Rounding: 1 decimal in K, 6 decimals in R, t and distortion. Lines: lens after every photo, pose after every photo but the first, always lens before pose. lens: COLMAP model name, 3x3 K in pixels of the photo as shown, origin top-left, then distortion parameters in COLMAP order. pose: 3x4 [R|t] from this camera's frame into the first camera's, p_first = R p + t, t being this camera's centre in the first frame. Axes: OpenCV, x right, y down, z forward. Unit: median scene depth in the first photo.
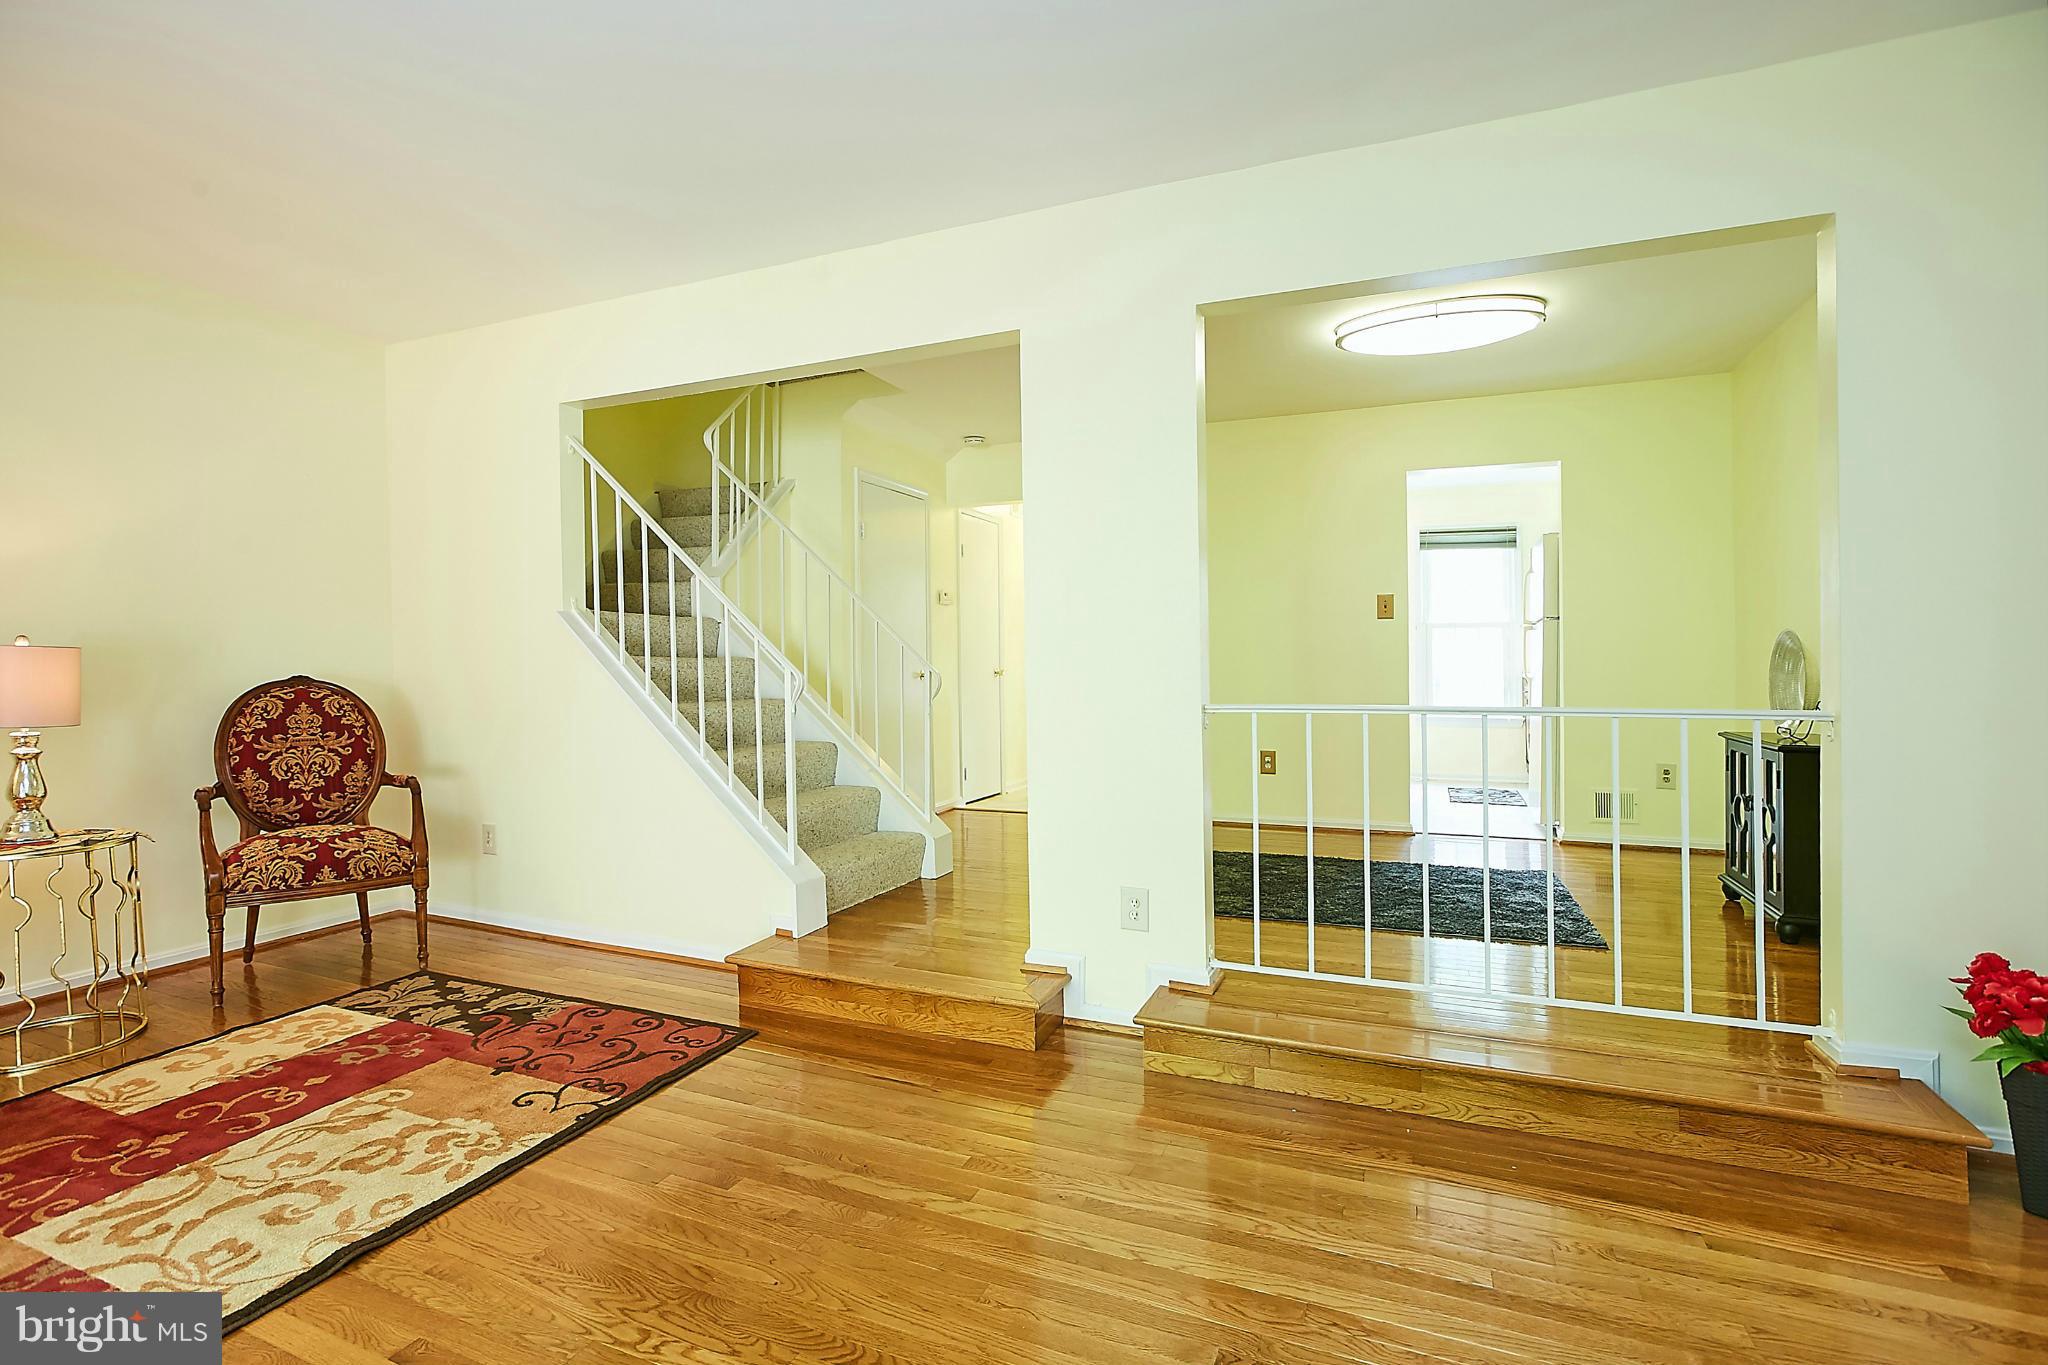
lens RADIAL K [[958.7, 0, 1025.0], [0, 958.7, 690.6], [0, 0, 1]] dist [-0.034523, 0.010661]
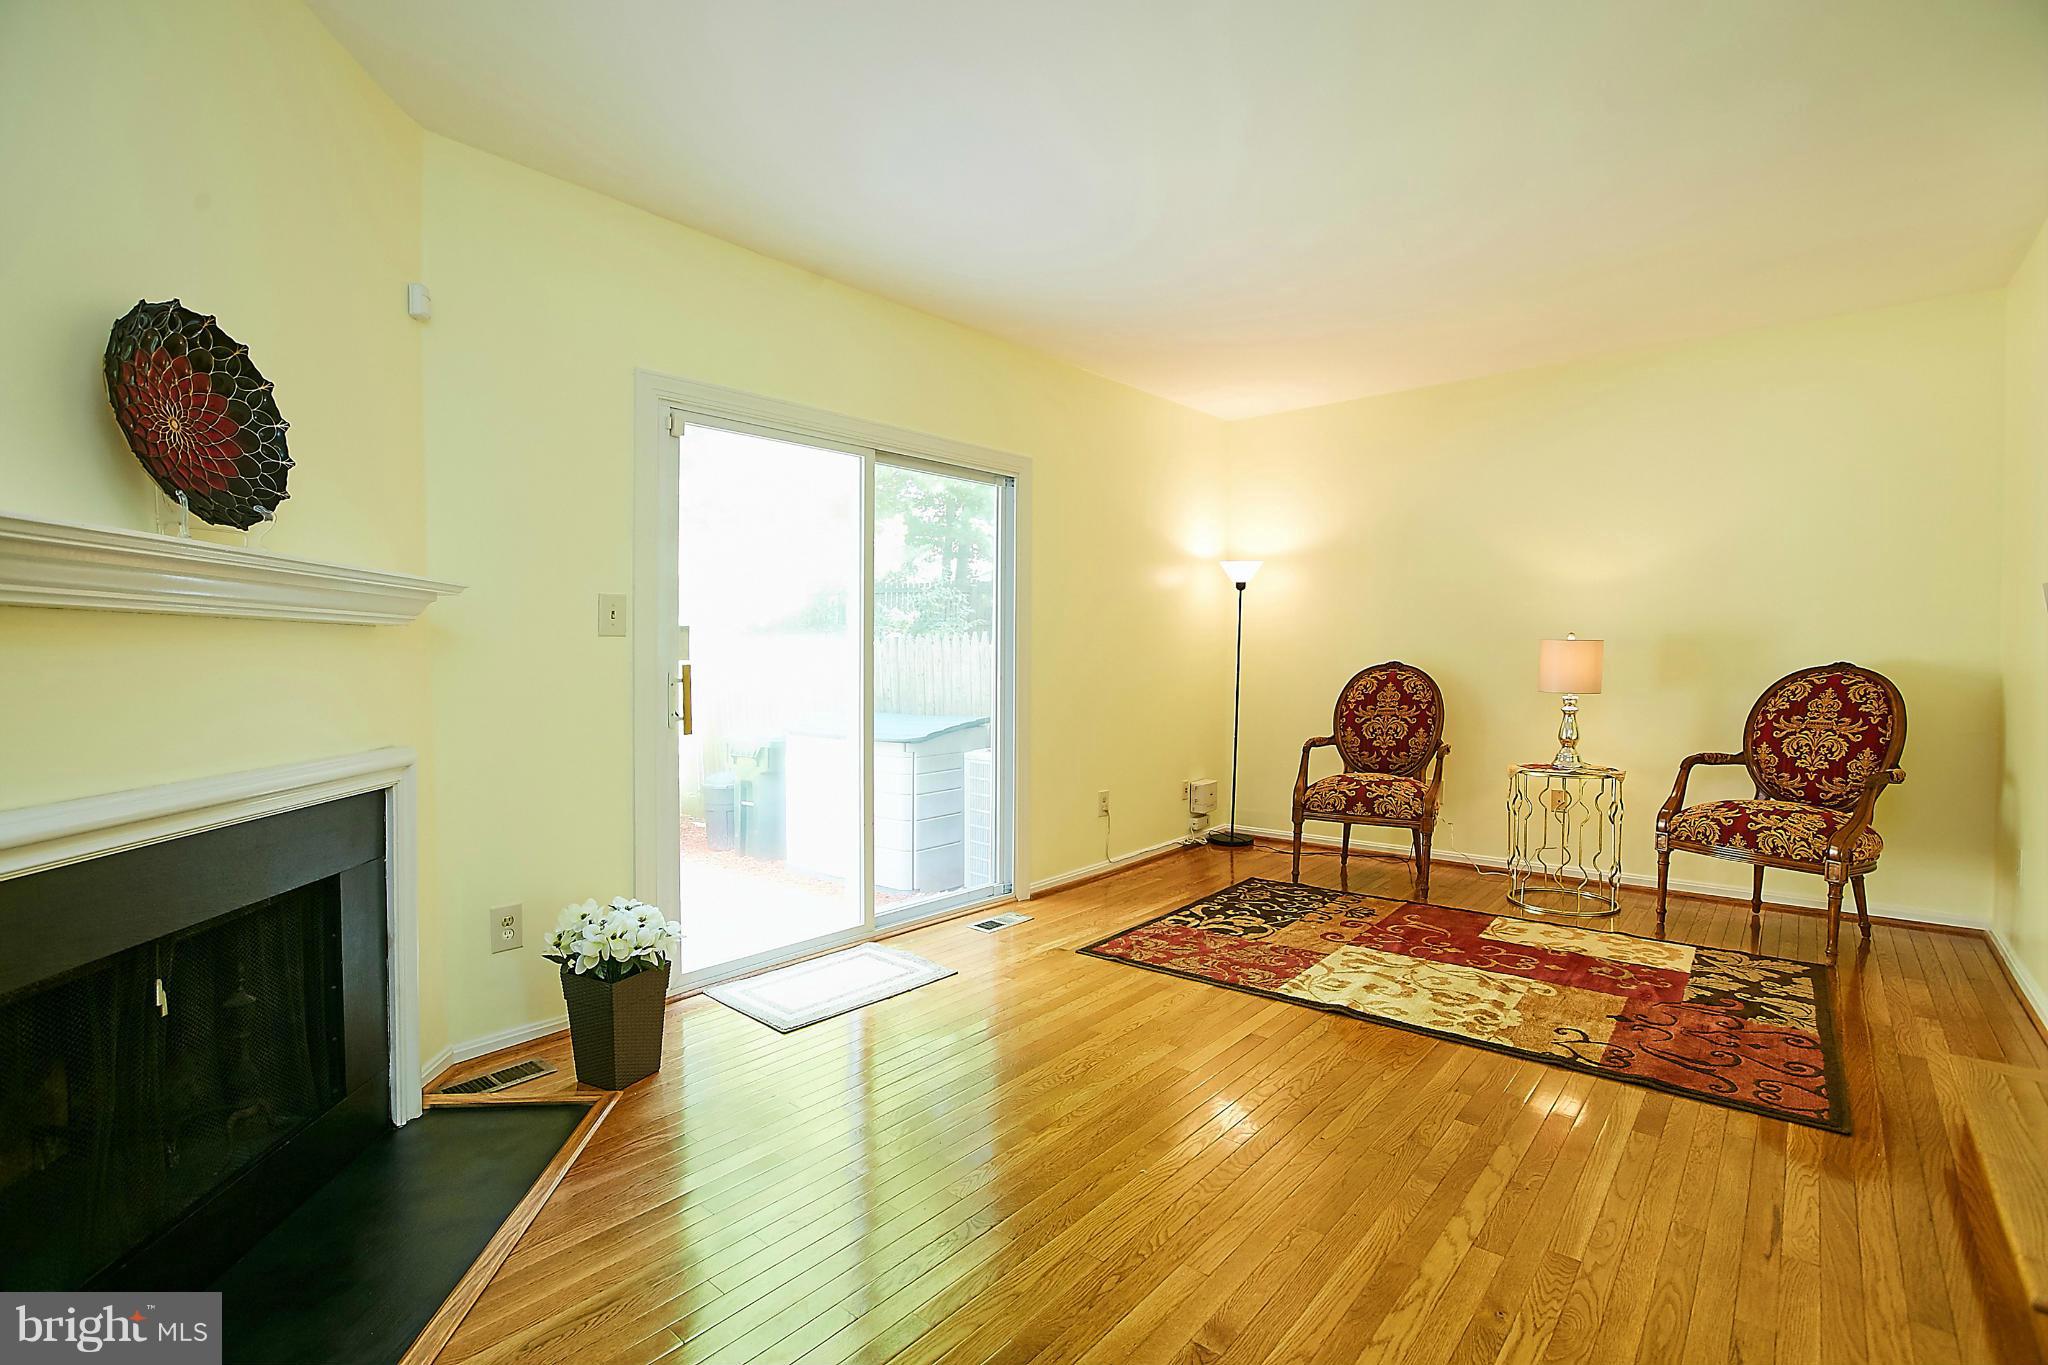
lens RADIAL K [[942.8, 0, 990.8], [0, 942.8, 680.0], [0, 0, 1]] dist [-0.032378, 0.011116]
pose [[-0.320887, 0.033191, -0.946536, 0.650427], [-0.020975, 0.998892, 0.042138, -0.025357], [0.946885, 0.033376, -0.319835, 0.583588]]
